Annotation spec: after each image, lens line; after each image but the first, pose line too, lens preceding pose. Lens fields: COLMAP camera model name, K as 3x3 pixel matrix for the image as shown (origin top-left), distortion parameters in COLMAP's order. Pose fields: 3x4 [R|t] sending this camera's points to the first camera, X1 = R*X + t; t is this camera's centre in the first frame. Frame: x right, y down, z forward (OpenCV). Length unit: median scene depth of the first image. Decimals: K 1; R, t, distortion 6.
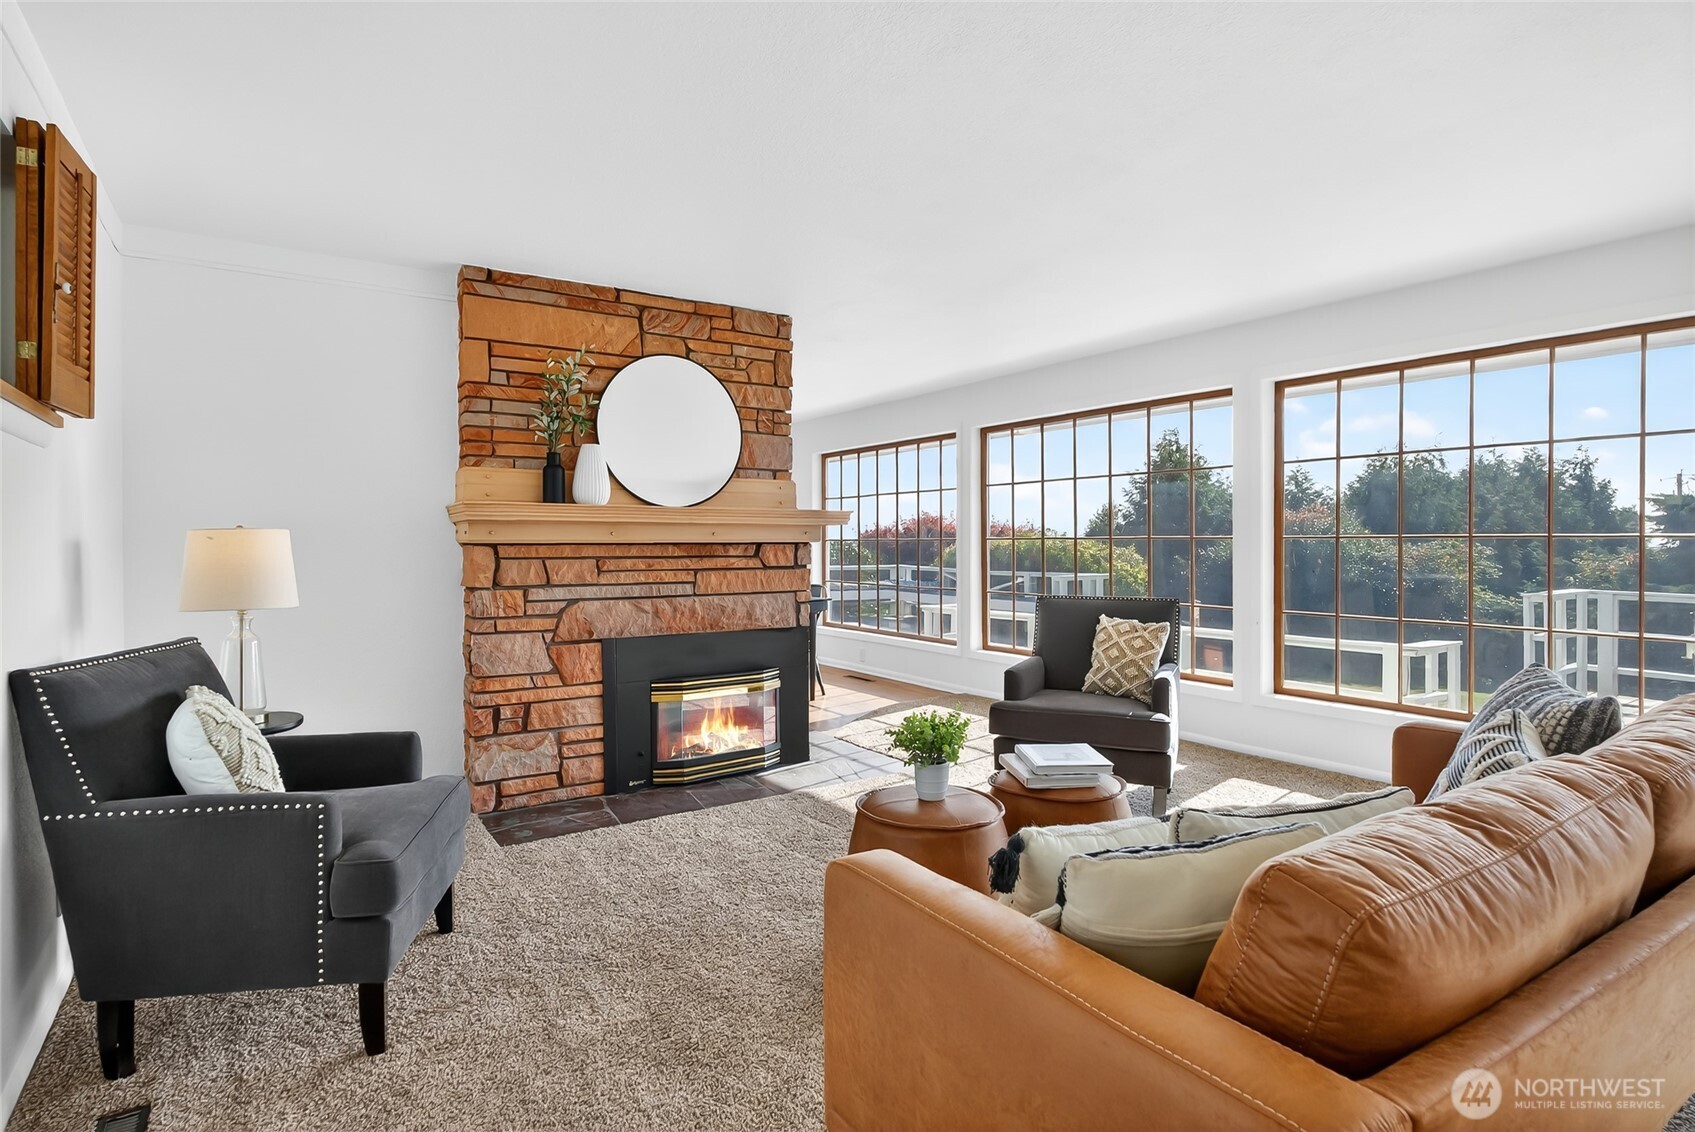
lens RADIAL K [[890.1, 0, 840.8], [0, 890.1, 555.0], [0, 0, 1]] dist [-0.018222, 0.000587]
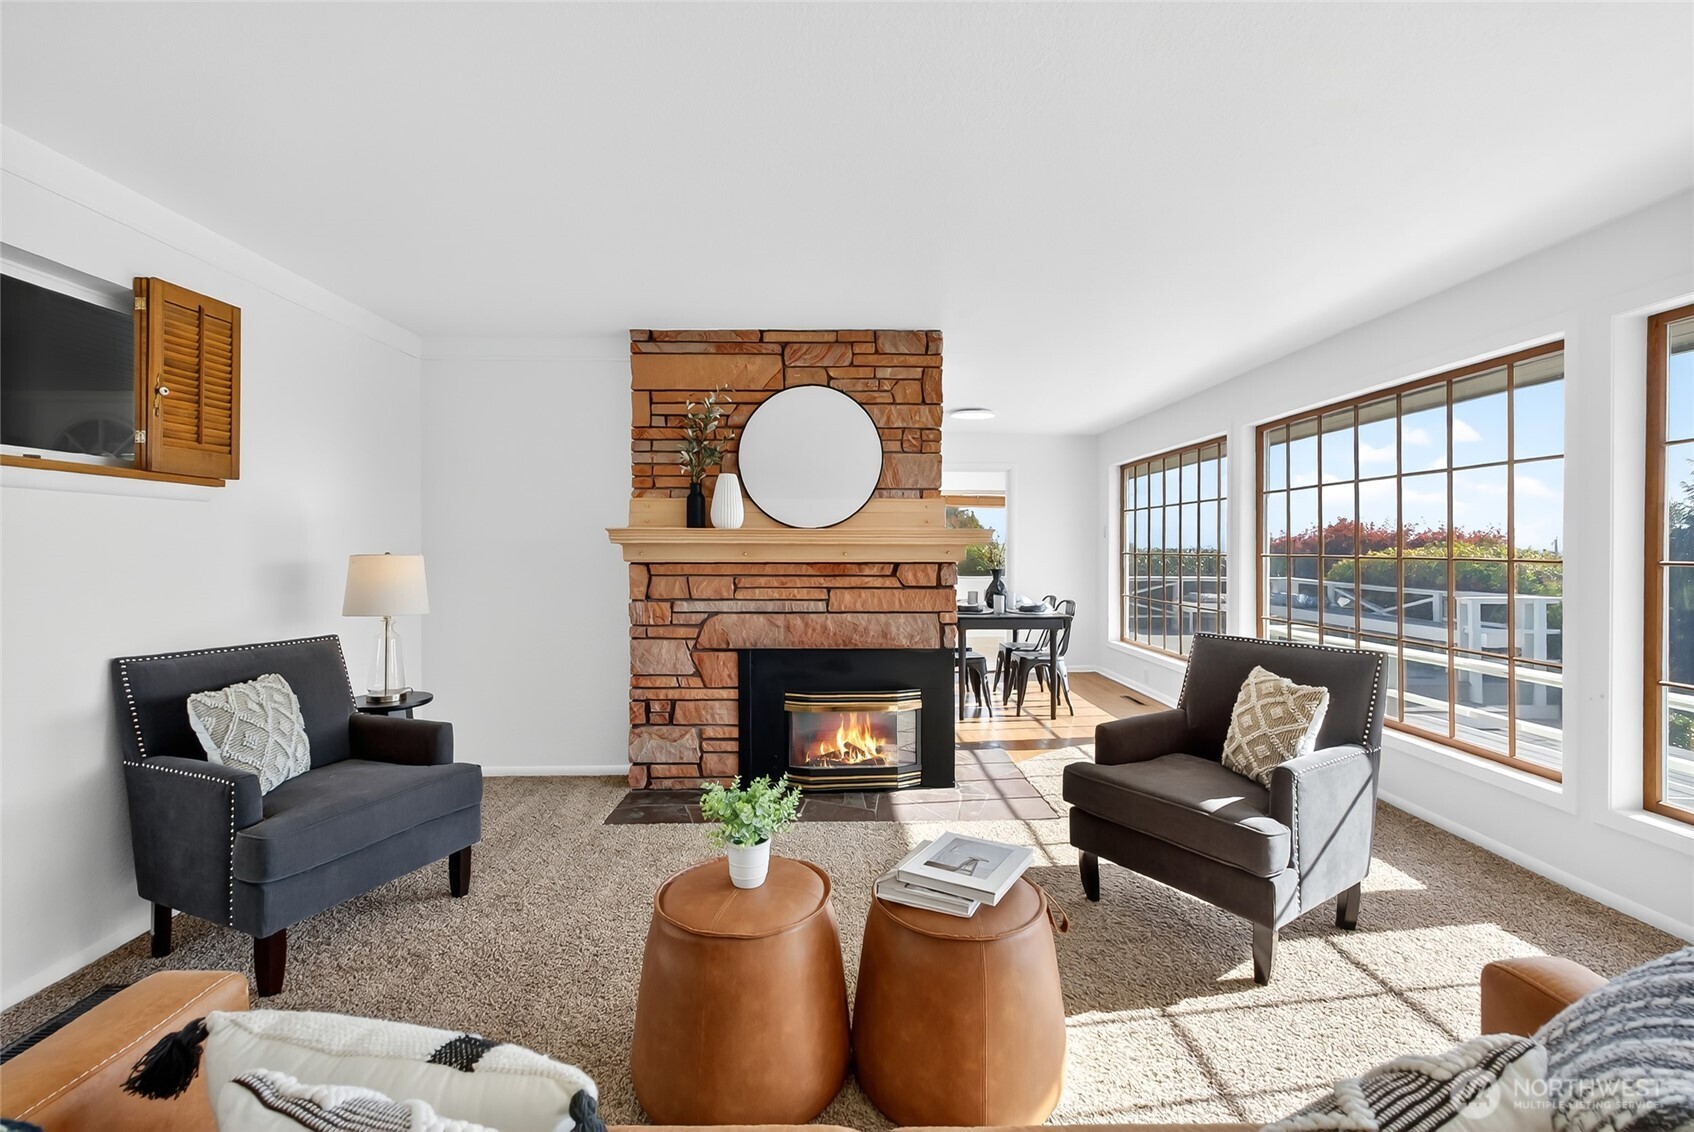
lens RADIAL K [[749.0, 0, 848.6], [0, 749.0, 556.8], [0, 0, 1]] dist [-0.012976, -0.000208]
pose [[0.842822, 0.009420, -0.538109, 0.349430], [-0.009454, 0.999952, 0.002698, -0.024145], [0.538109, 0.002813, 0.842871, 0.288727]]
